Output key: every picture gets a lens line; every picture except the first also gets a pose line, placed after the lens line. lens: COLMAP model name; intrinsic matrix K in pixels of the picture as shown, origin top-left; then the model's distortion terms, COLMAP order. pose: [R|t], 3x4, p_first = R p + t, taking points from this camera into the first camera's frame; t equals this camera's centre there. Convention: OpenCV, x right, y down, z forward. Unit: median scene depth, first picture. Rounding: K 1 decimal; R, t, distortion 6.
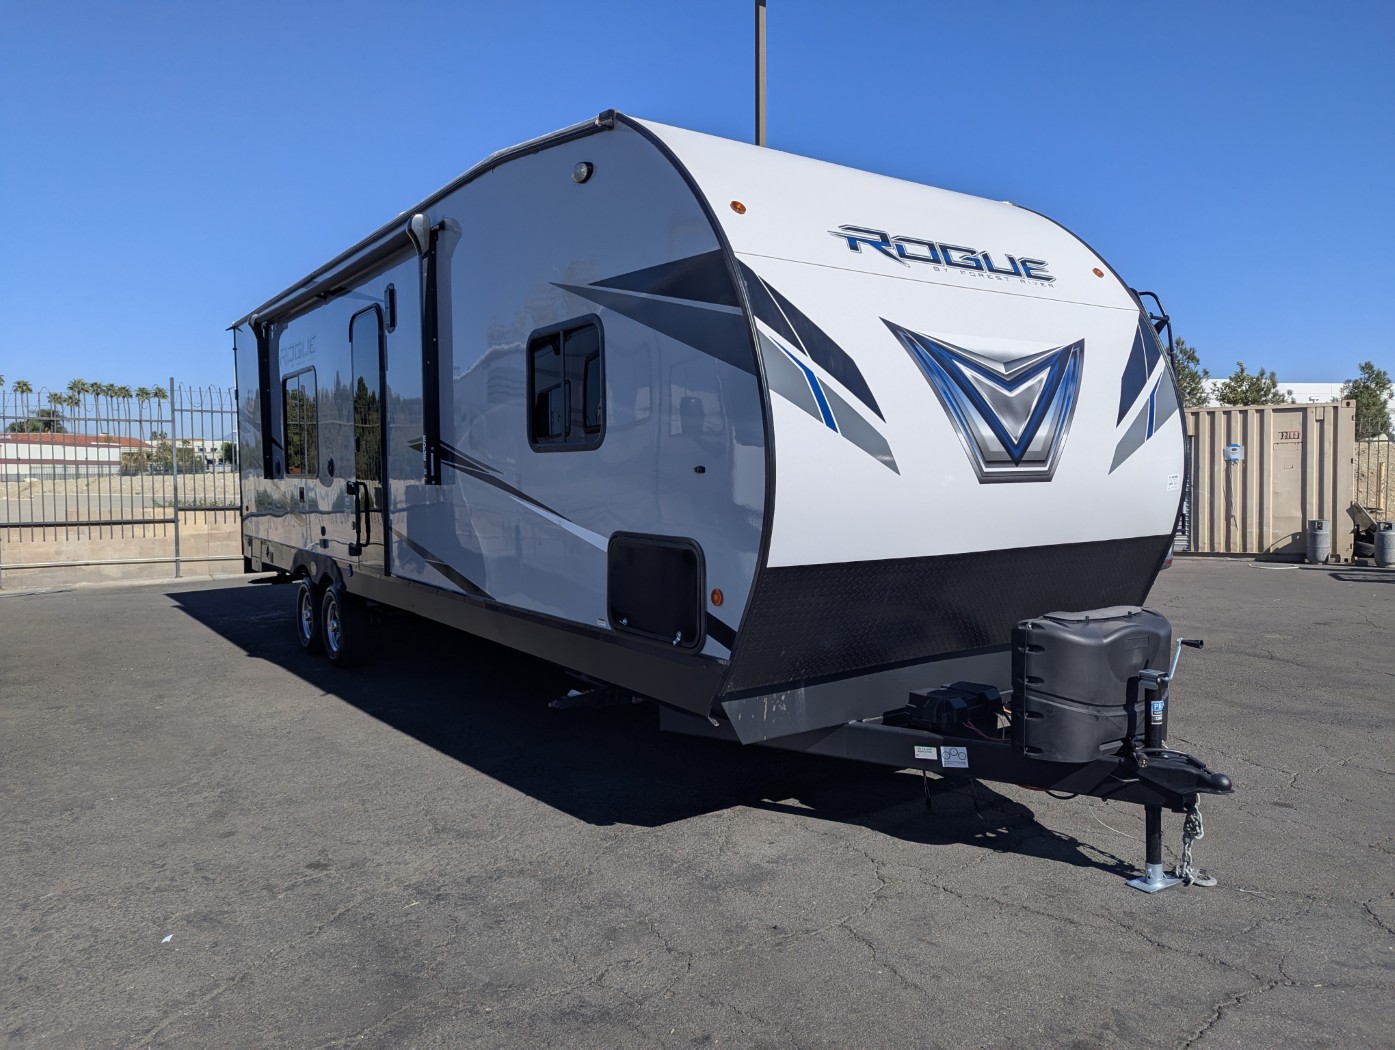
lens RADIAL K [[977.8, 0, 669.4], [0, 977.8, 520.1], [0, 0, 1]] dist [0.051912, -0.052925]
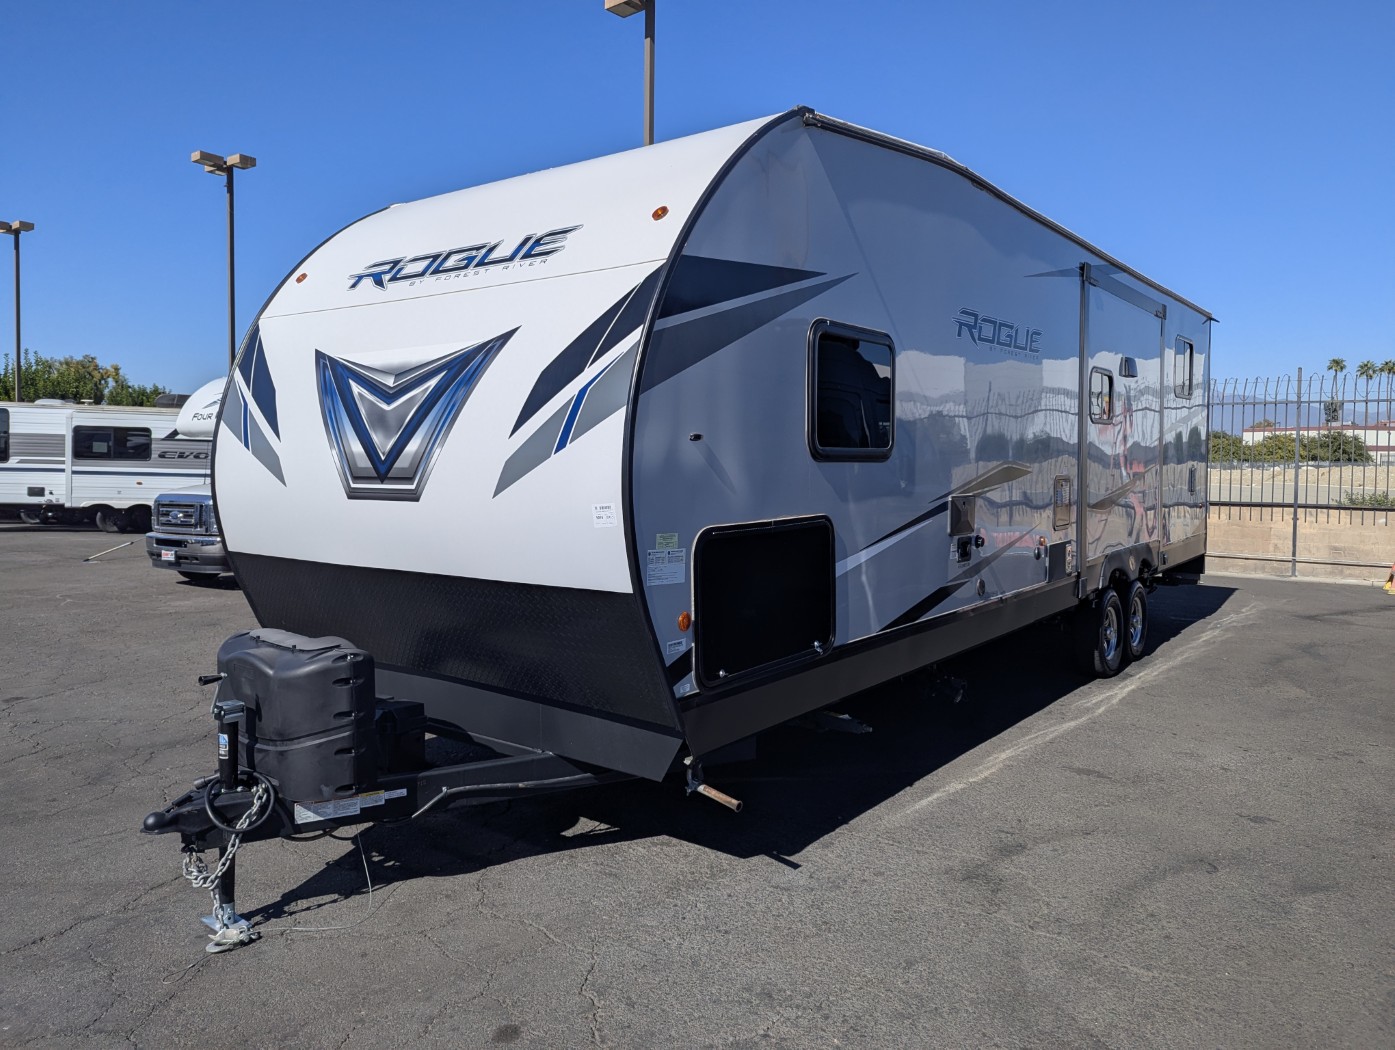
lens RADIAL K [[955.6, 0, 699.6], [0, 955.6, 508.2], [0, 0, 1]] dist [0.053723, -0.052756]
pose [[0.338137, 0.054864, -0.939496, 1.353451], [-0.057172, 0.997653, 0.037683, -0.084347], [0.939359, 0.040970, 0.340480, 0.988892]]
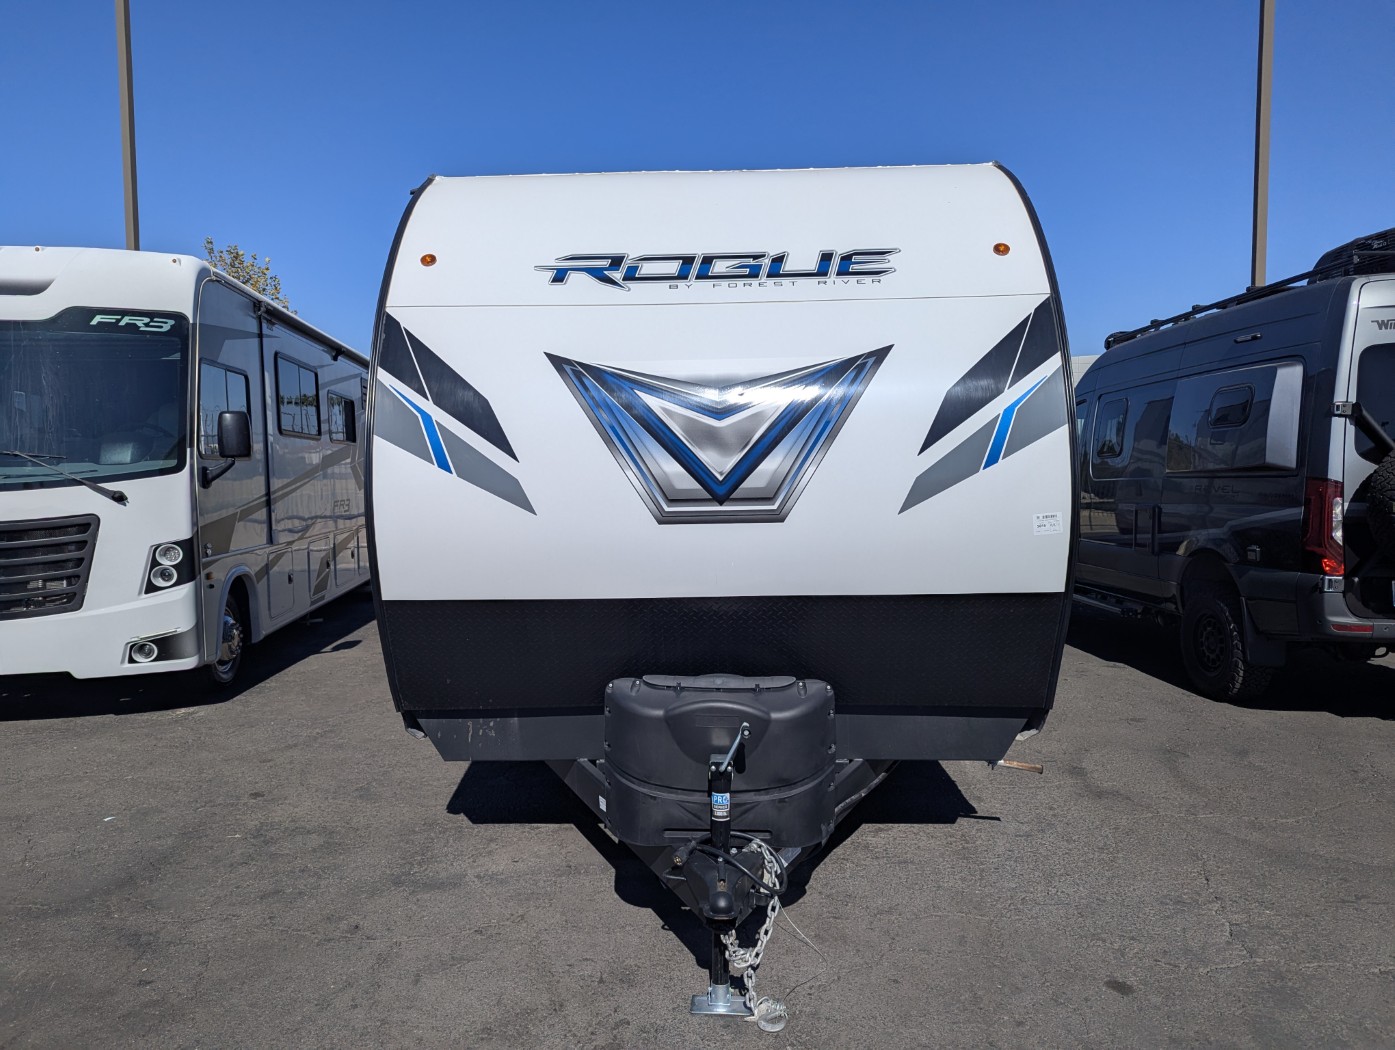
lens RADIAL K [[977.8, 0, 669.4], [0, 977.8, 520.1], [0, 0, 1]] dist [0.051912, -0.052925]
pose [[0.806914, 0.035008, -0.589631, 0.848781], [-0.021705, 0.999325, 0.029630, -0.067276], [0.590270, -0.011111, 0.807129, 0.266436]]
